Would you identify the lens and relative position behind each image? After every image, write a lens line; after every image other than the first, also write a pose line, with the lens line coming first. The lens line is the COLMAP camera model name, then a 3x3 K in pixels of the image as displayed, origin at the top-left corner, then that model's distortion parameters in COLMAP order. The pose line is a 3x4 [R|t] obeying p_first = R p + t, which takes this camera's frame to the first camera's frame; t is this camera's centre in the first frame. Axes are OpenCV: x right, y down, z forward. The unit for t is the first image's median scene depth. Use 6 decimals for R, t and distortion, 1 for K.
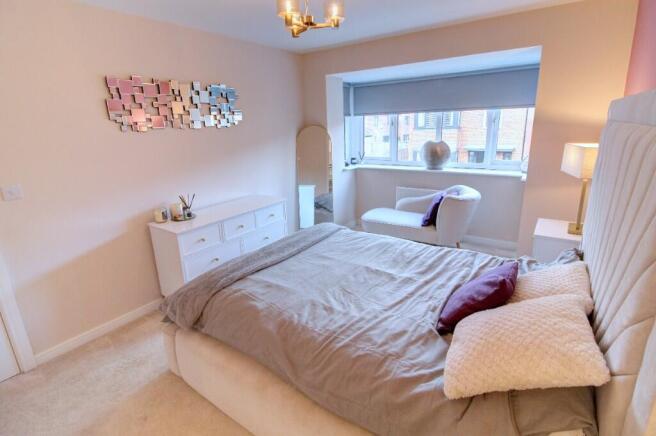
lens RADIAL K [[318.3, 0, 327.2], [0, 318.3, 220.7], [0, 0, 1]] dist [-0.010601, -0.007275]
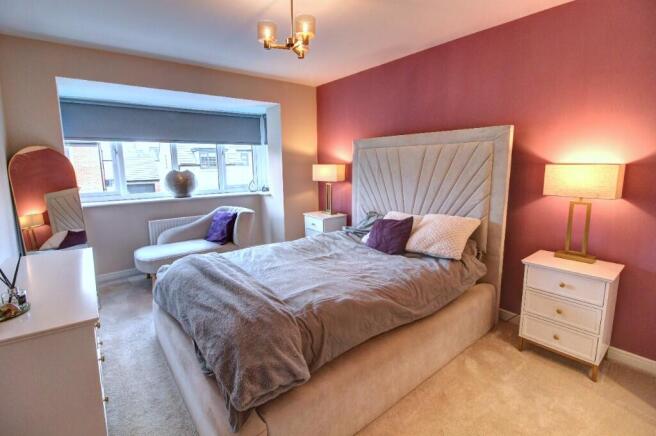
lens RADIAL K [[318.3, 0, 325.8], [0, 318.3, 215.2], [0, 0, 1]] dist [-0.010601, -0.007275]
pose [[0.267938, -0.118525, 0.956118, -0.555432], [0.278773, 0.959489, 0.040821, -0.023794], [-0.922223, 0.255602, 0.290125, 0.325413]]
